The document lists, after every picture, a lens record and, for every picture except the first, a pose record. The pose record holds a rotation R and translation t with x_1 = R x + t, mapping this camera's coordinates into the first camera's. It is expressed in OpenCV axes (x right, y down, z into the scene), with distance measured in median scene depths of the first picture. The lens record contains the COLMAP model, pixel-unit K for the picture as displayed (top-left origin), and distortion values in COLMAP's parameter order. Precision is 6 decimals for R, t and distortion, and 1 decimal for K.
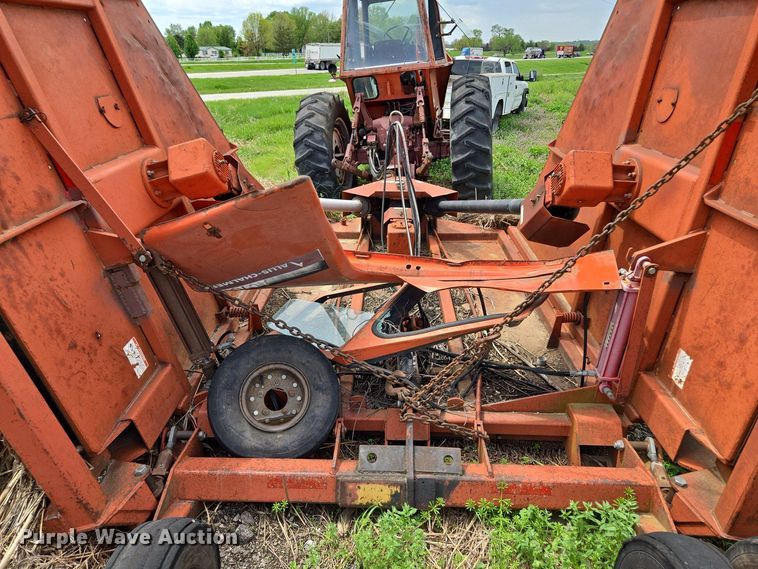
lens RADIAL K [[508.3, 0, 381.0], [0, 508.3, 286.5], [0, 0, 1]] dist [0.083781, -0.069761]
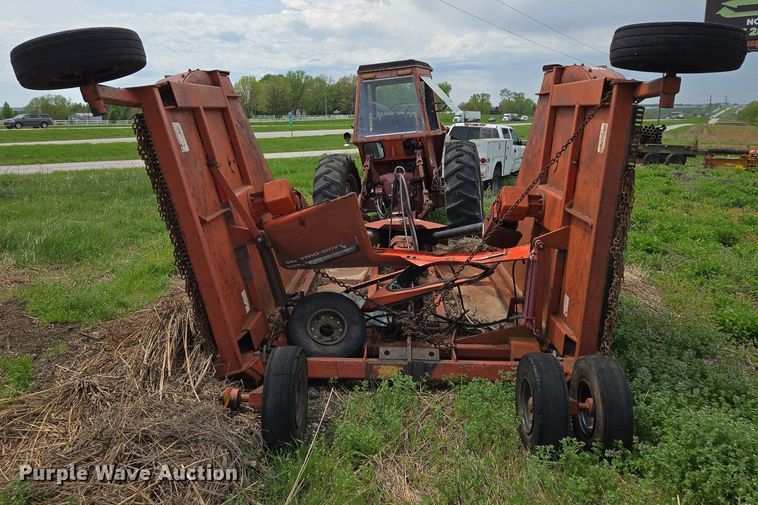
lens RADIAL K [[607.3, 0, 392.1], [0, 607.3, 229.7], [0, 0, 1]] dist [0.008108, -0.002092]
pose [[0.999843, 0.003149, 0.017422, -0.017583], [0.001079, 0.971390, -0.237489, 0.196261], [-0.017671, 0.237471, 0.971234, -0.505268]]
